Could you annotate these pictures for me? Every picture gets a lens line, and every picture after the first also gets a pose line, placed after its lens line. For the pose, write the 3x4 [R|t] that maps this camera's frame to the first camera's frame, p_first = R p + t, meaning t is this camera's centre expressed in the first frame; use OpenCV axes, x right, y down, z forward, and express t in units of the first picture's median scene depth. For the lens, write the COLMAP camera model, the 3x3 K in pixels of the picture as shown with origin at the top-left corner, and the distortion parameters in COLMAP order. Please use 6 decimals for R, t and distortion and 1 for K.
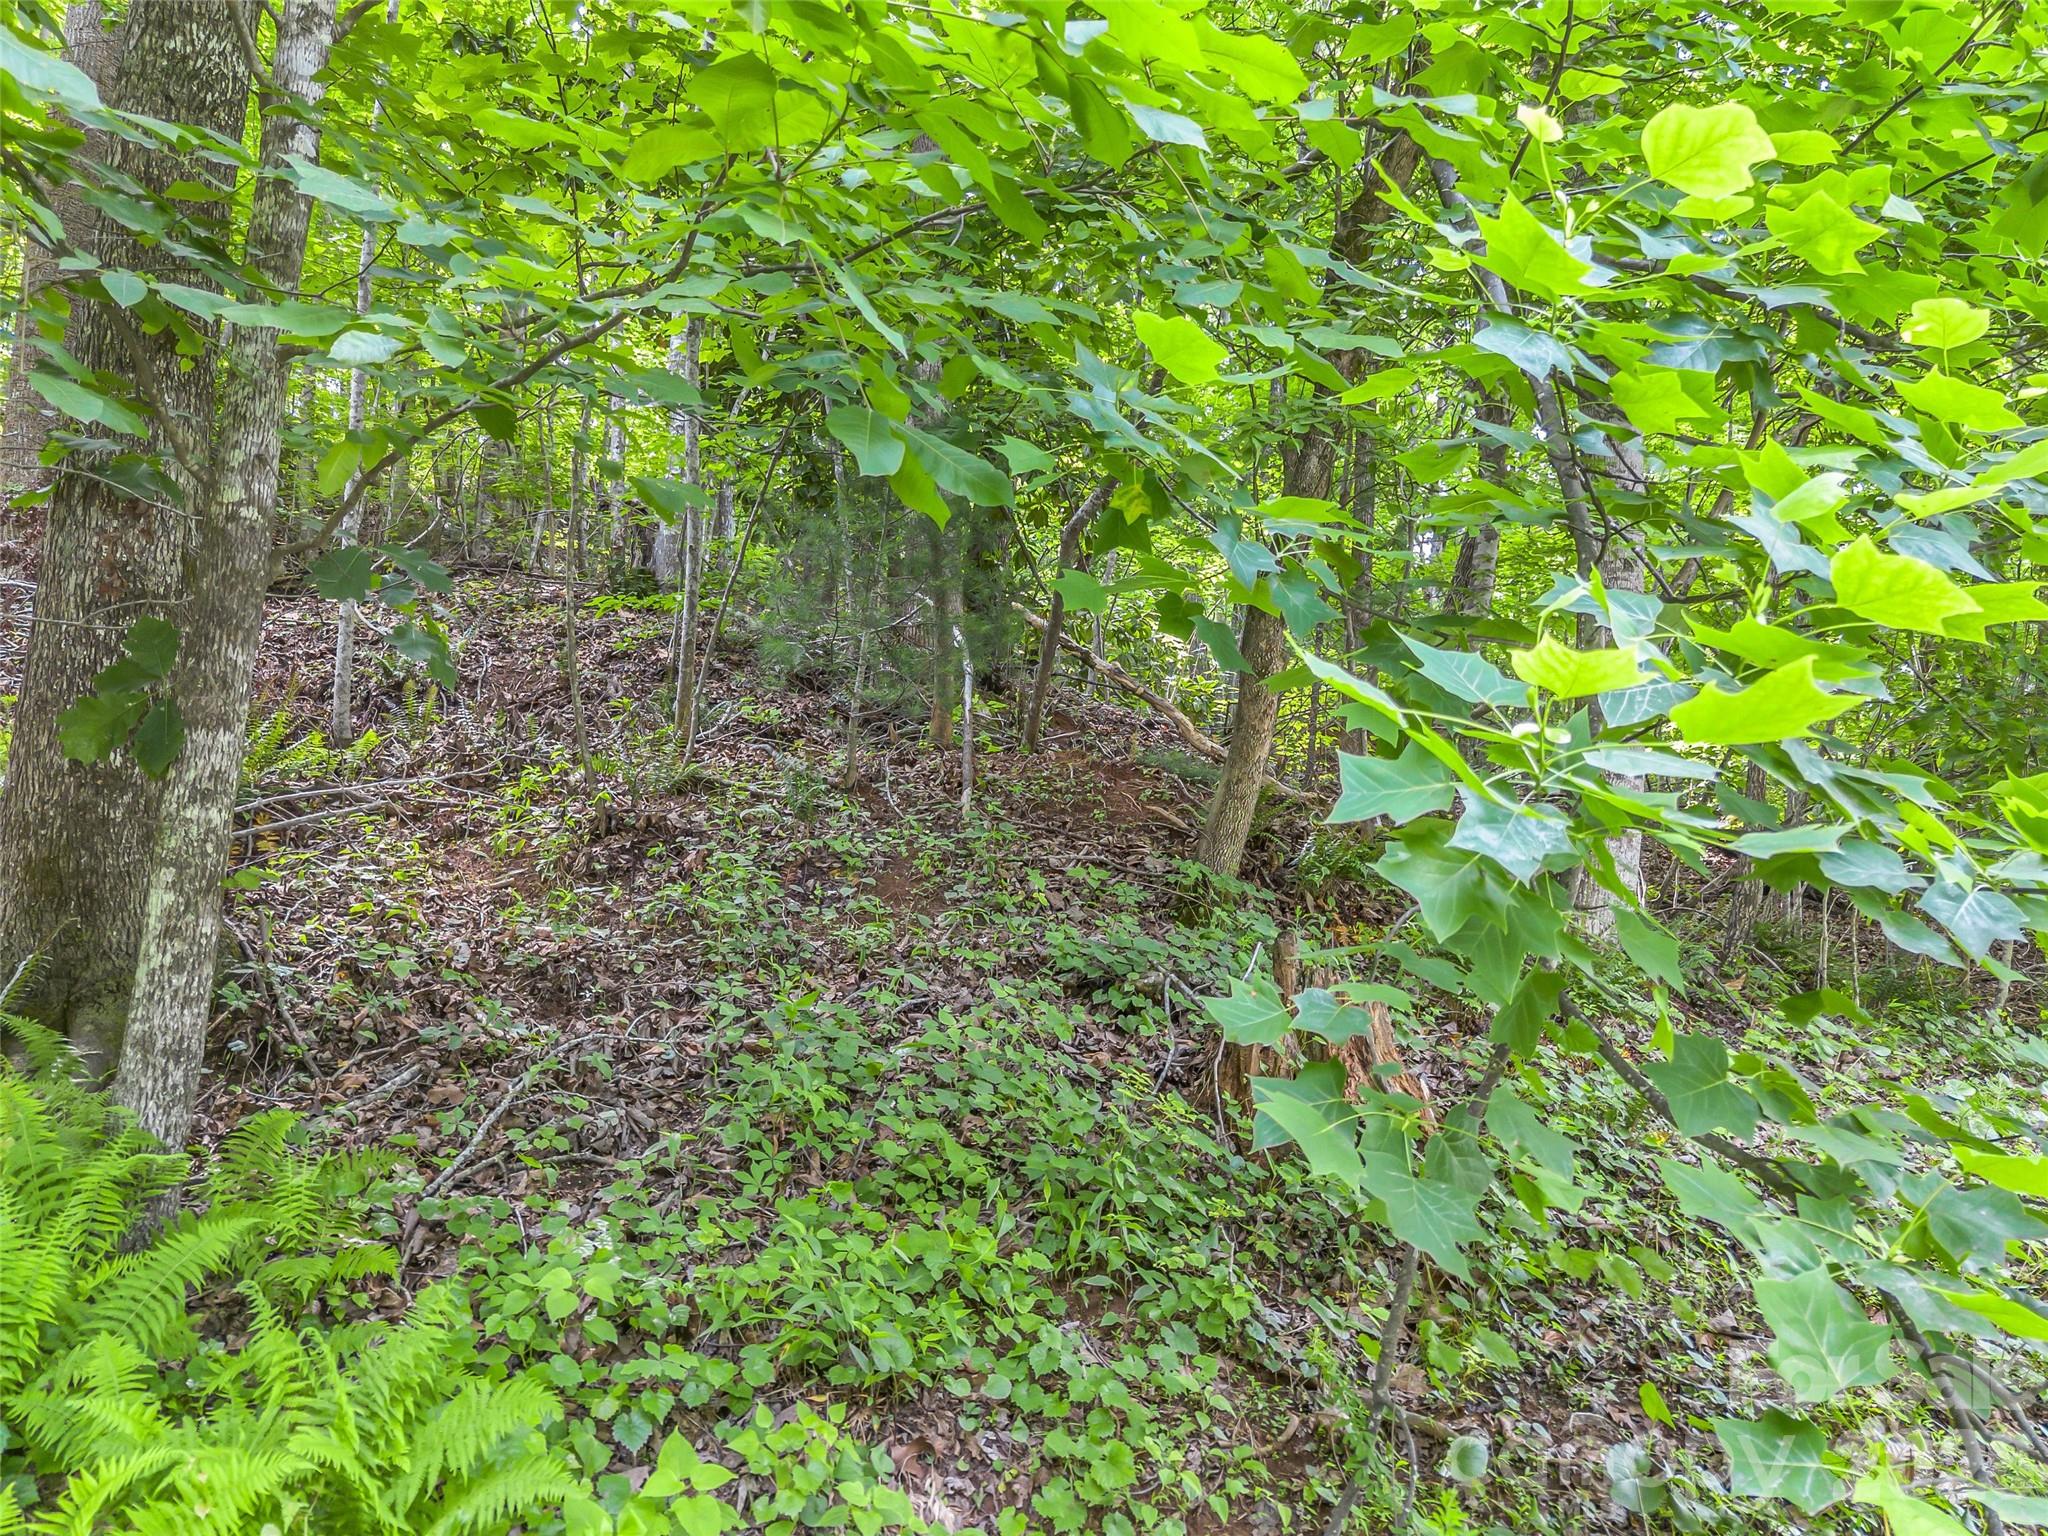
lens RADIAL K [[1472.8, 0, 1018.0], [0, 1472.8, 769.4], [0, 0, 1]] dist [0.059100, -0.043283]
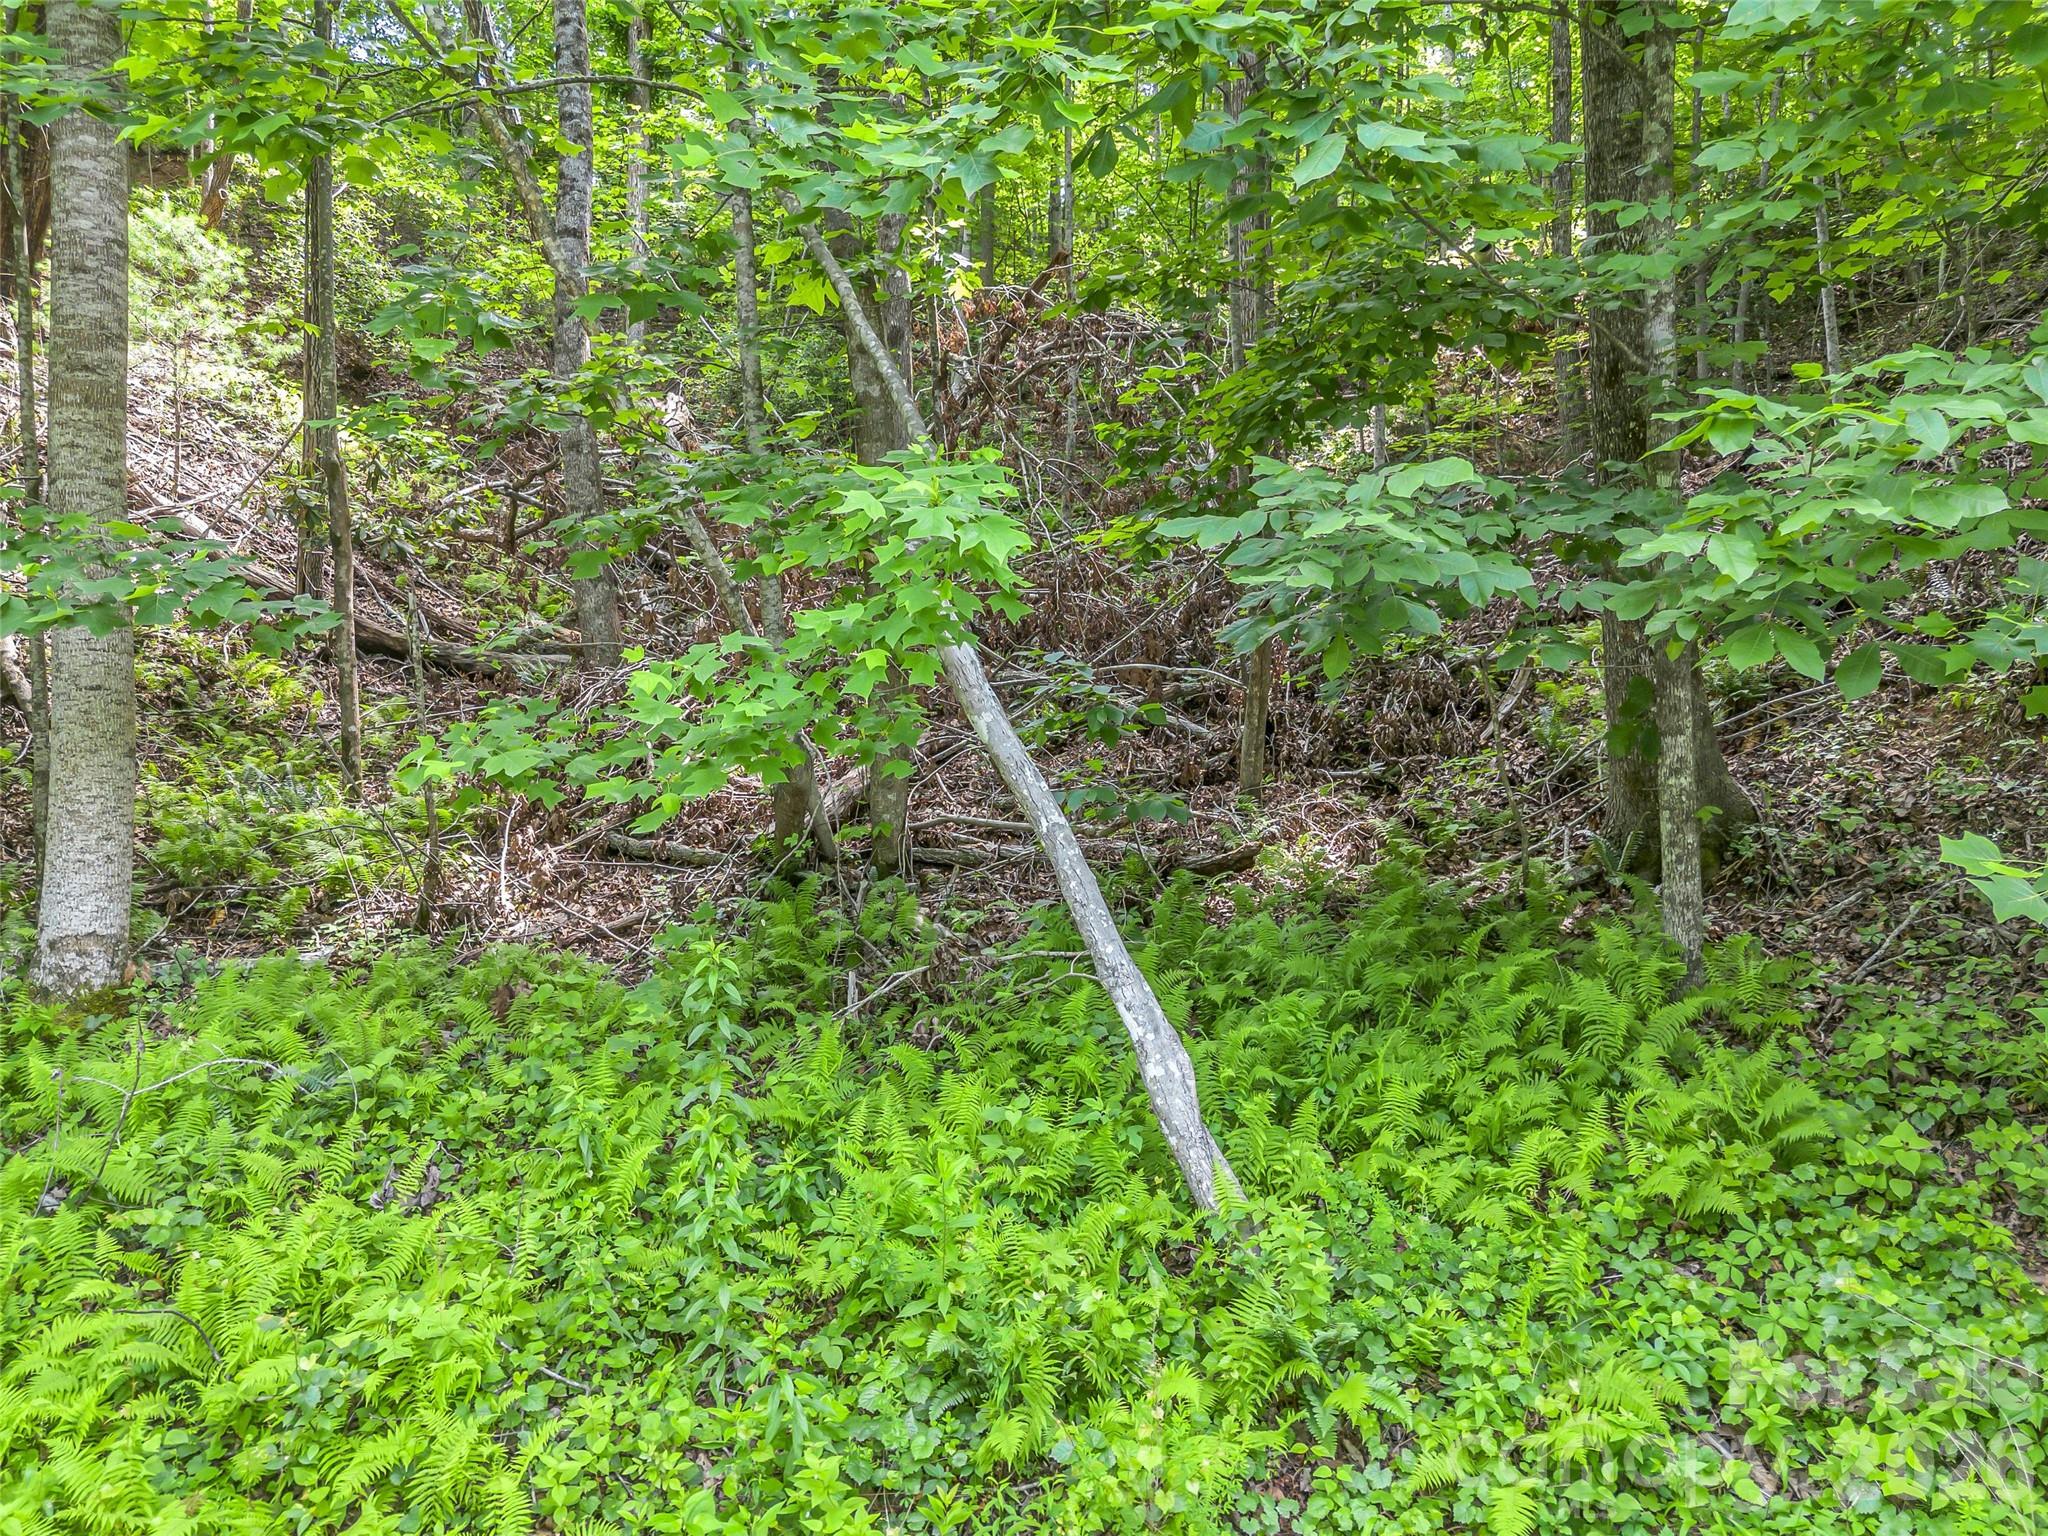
lens RADIAL K [[1472.8, 0, 1018.0], [0, 1472.8, 769.4], [0, 0, 1]] dist [0.059100, -0.043283]
pose [[0.499860, -0.054842, -0.864368, 0.519728], [0.227780, 0.971186, 0.070105, -0.238060], [0.835617, -0.231928, 0.497949, -0.496911]]
